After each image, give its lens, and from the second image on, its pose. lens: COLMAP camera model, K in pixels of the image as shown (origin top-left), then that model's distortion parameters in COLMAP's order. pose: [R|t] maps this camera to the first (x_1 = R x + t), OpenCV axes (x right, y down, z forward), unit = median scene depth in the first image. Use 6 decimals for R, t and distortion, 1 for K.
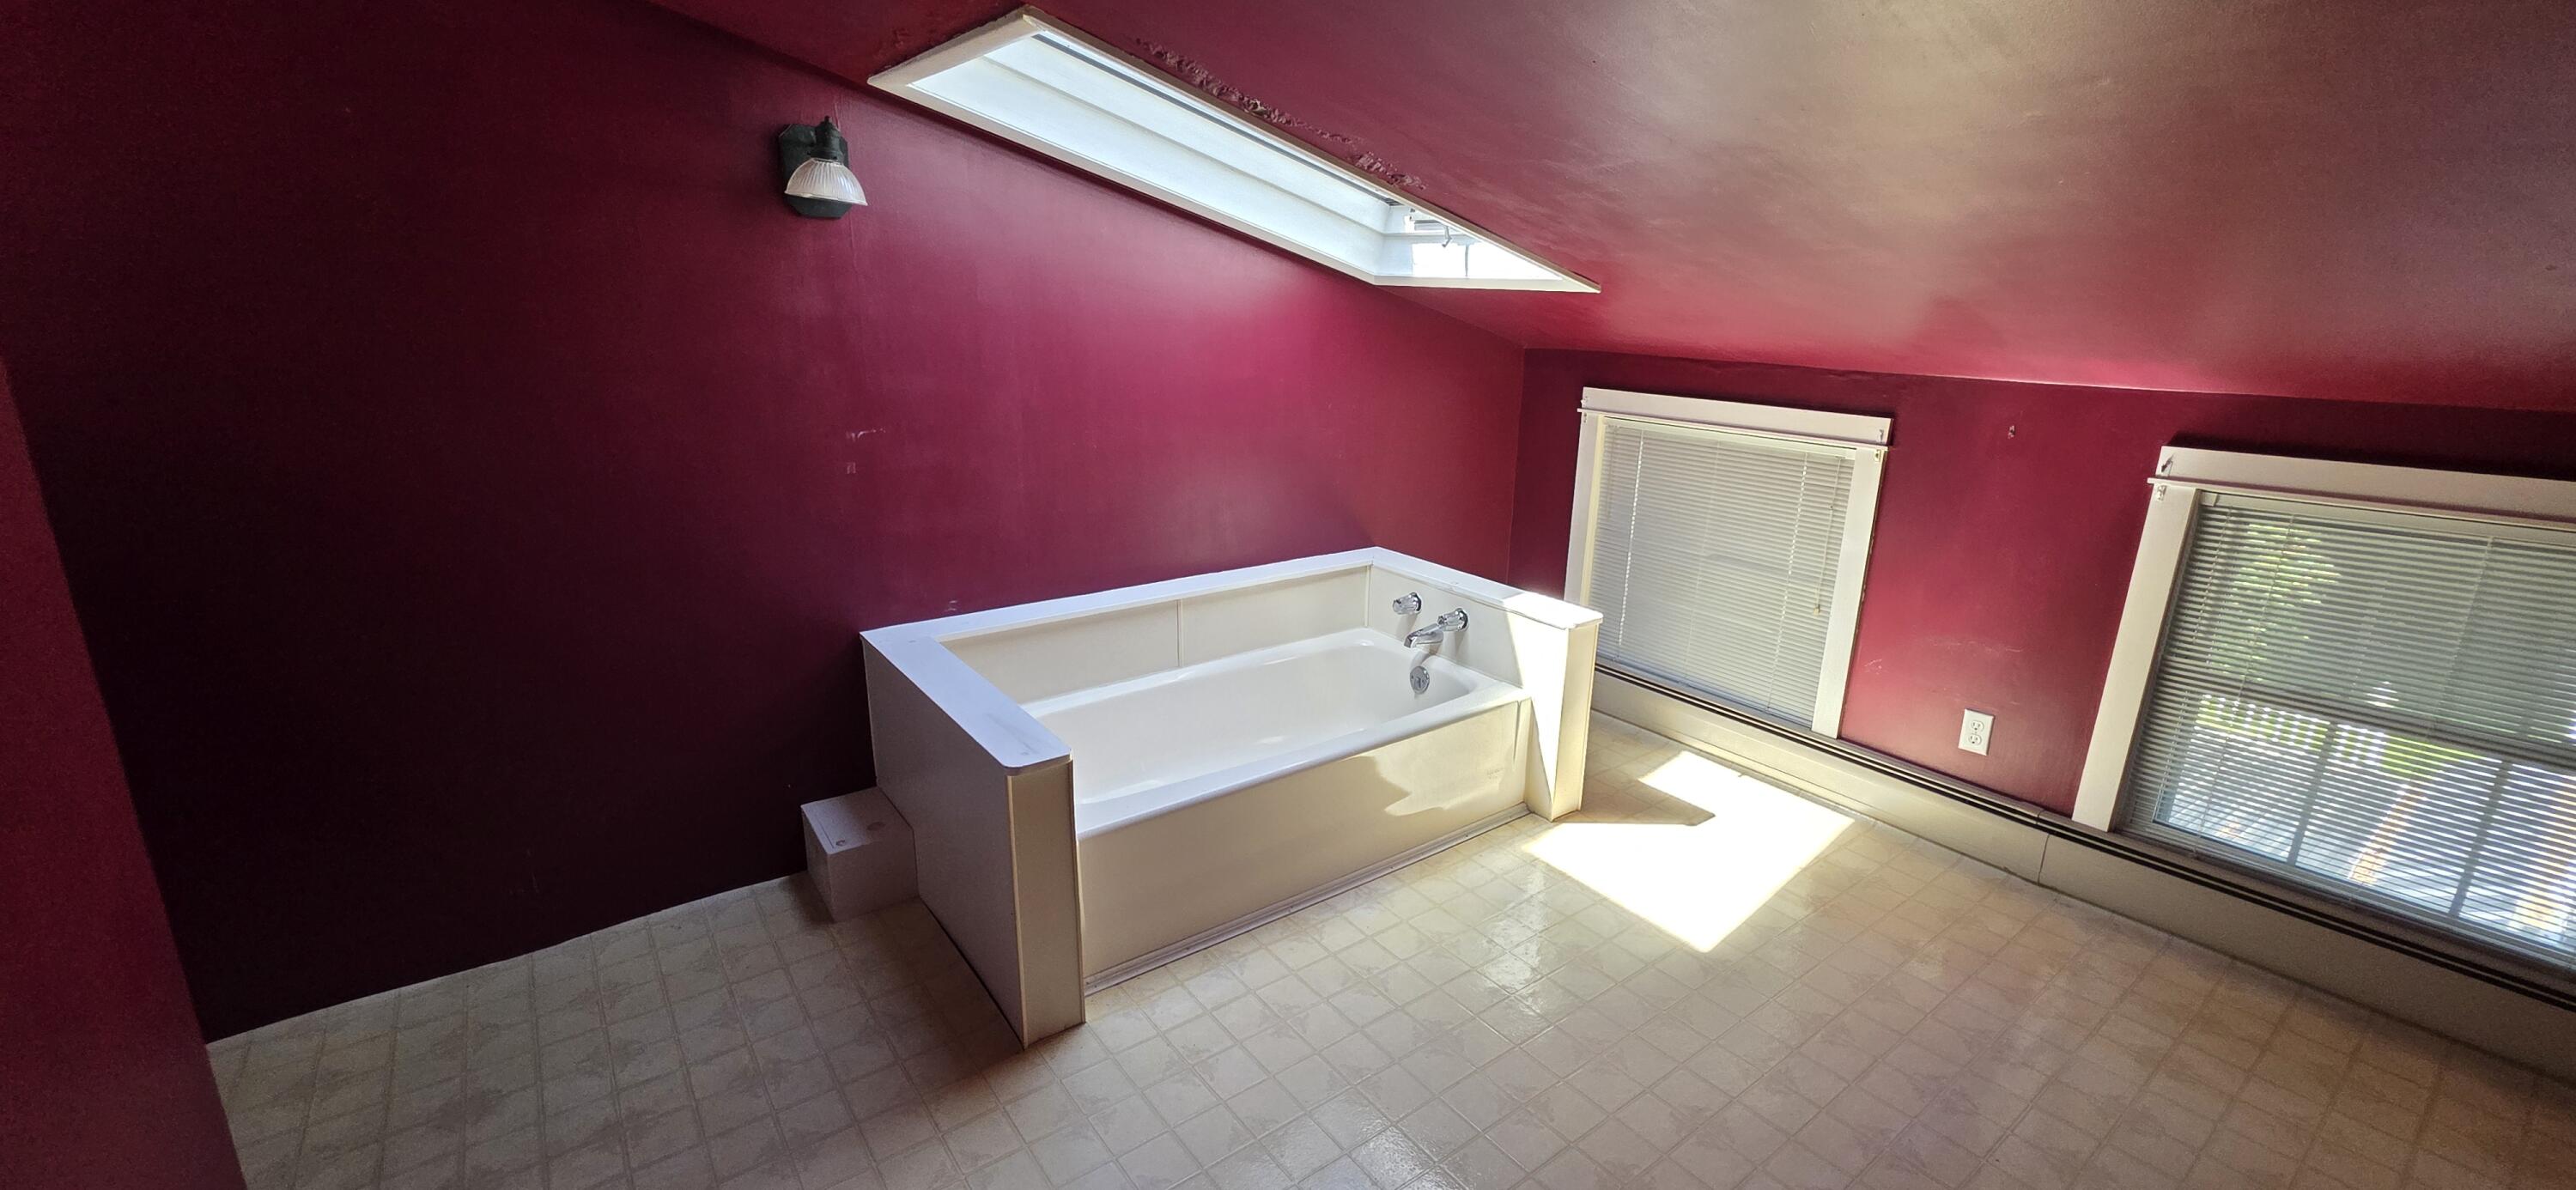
lens RADIAL K [[1029.1, 0, 1284.1], [0, 1029.1, 584.9], [0, 0, 1]] dist [0.002361, 0.000064]
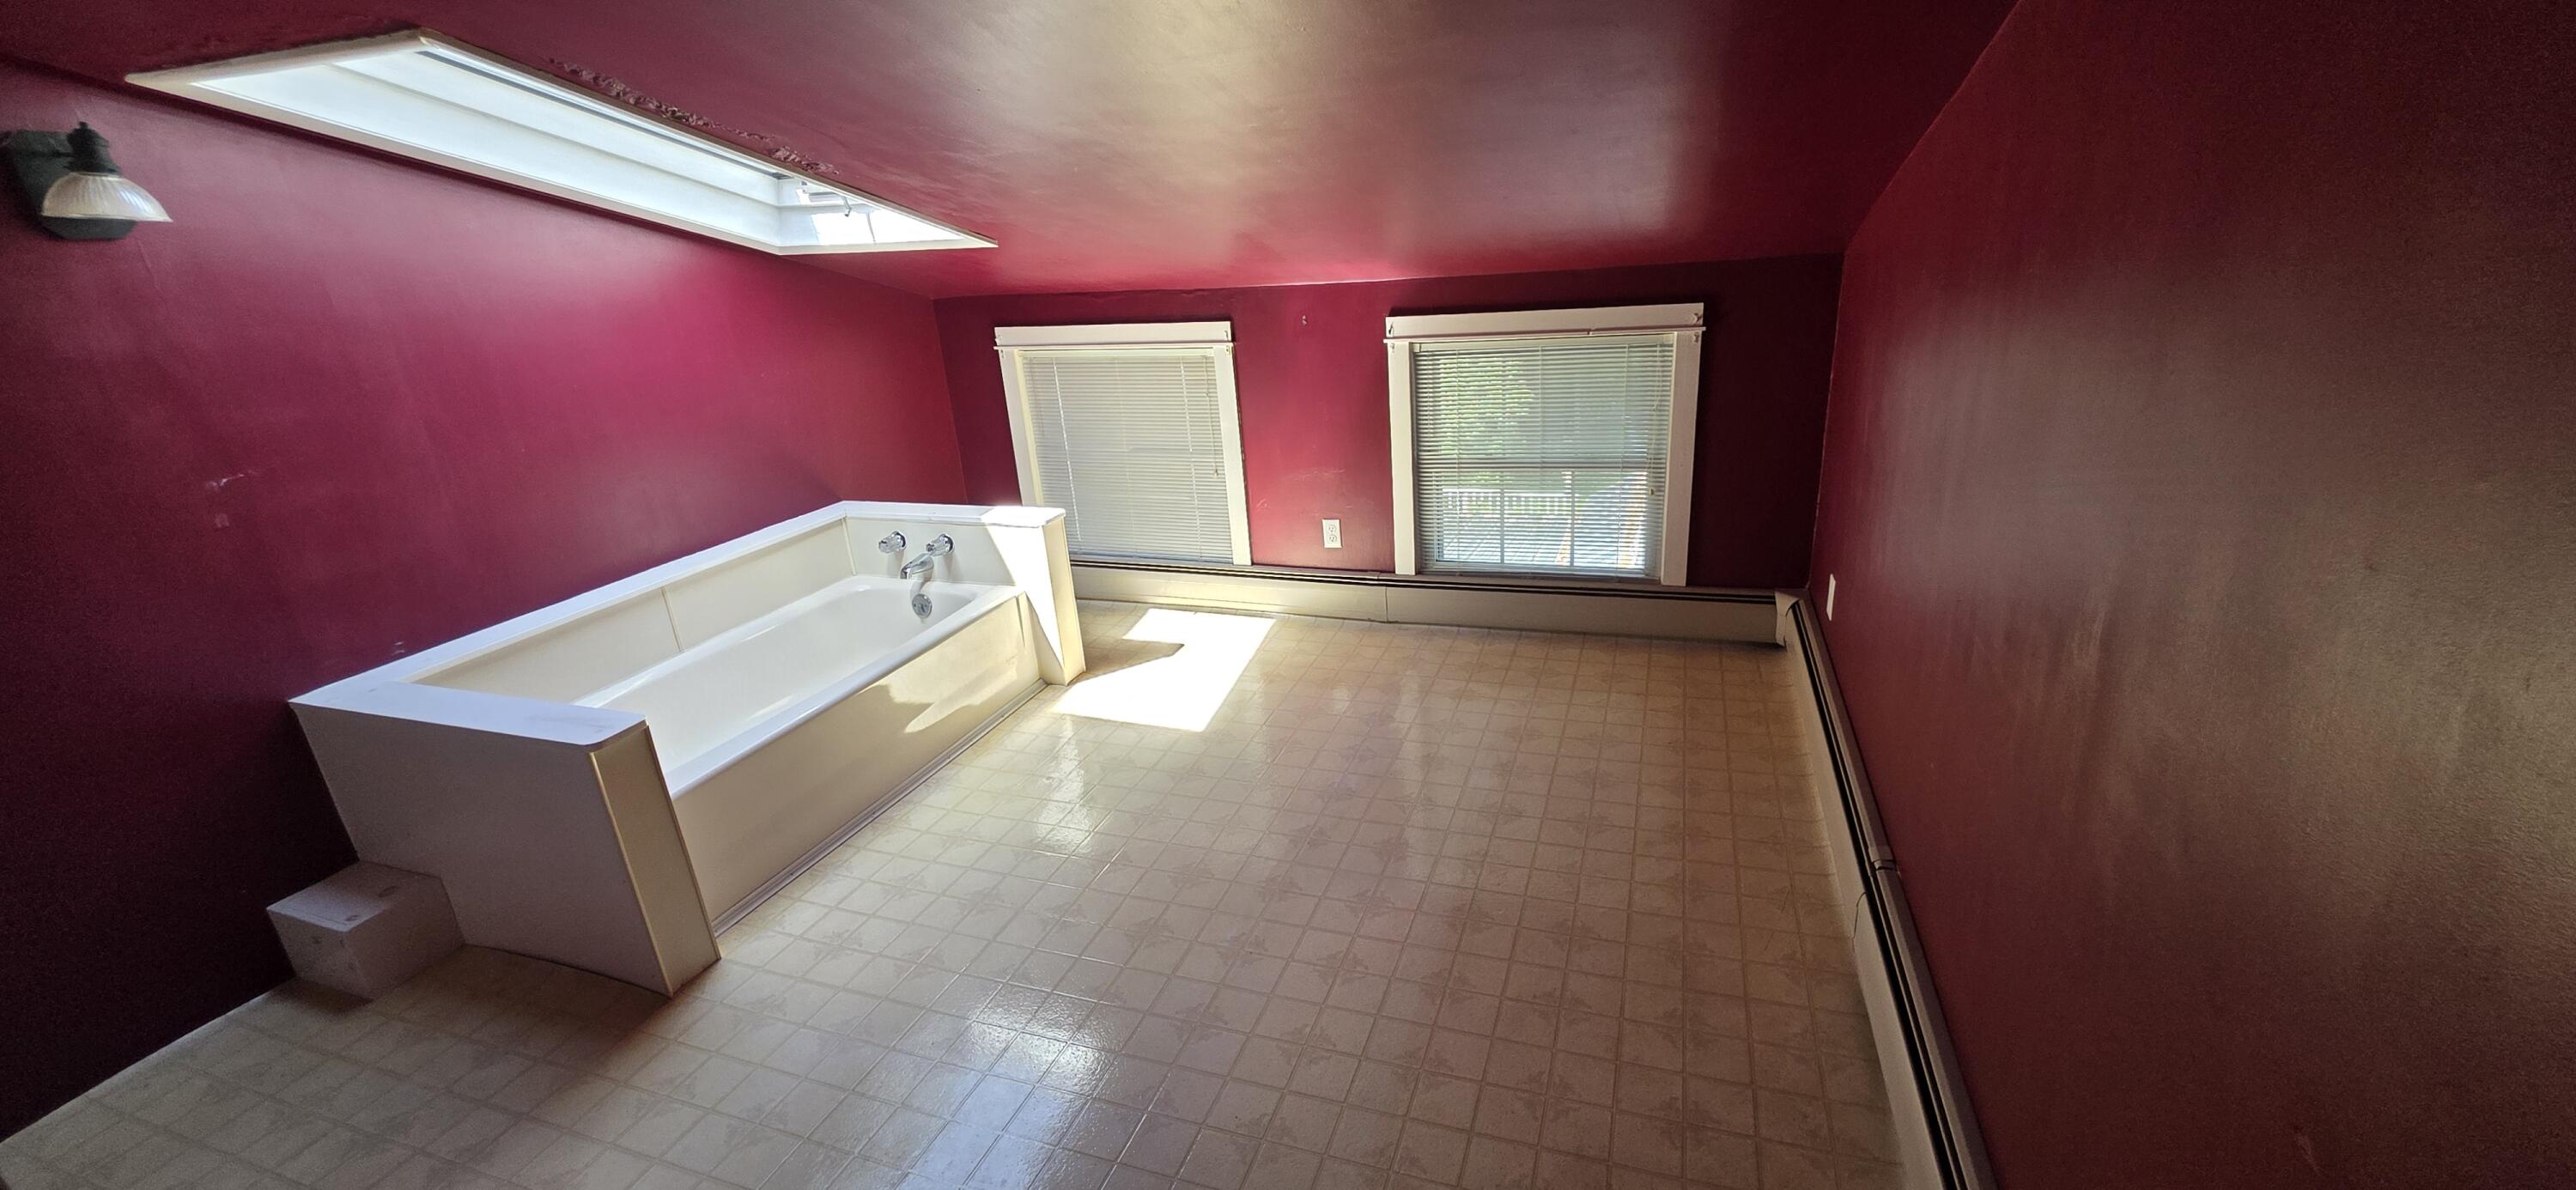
lens RADIAL K [[1003.7, 0, 1306.0], [0, 1003.7, 568.0], [0, 0, 1]] dist [-0.001646, -0.000292]
pose [[0.821094, -0.248069, 0.514068, -0.096302], [0.224614, 0.968384, 0.108538, 0.035379], [-0.524741, 0.026347, 0.850854, -0.185209]]
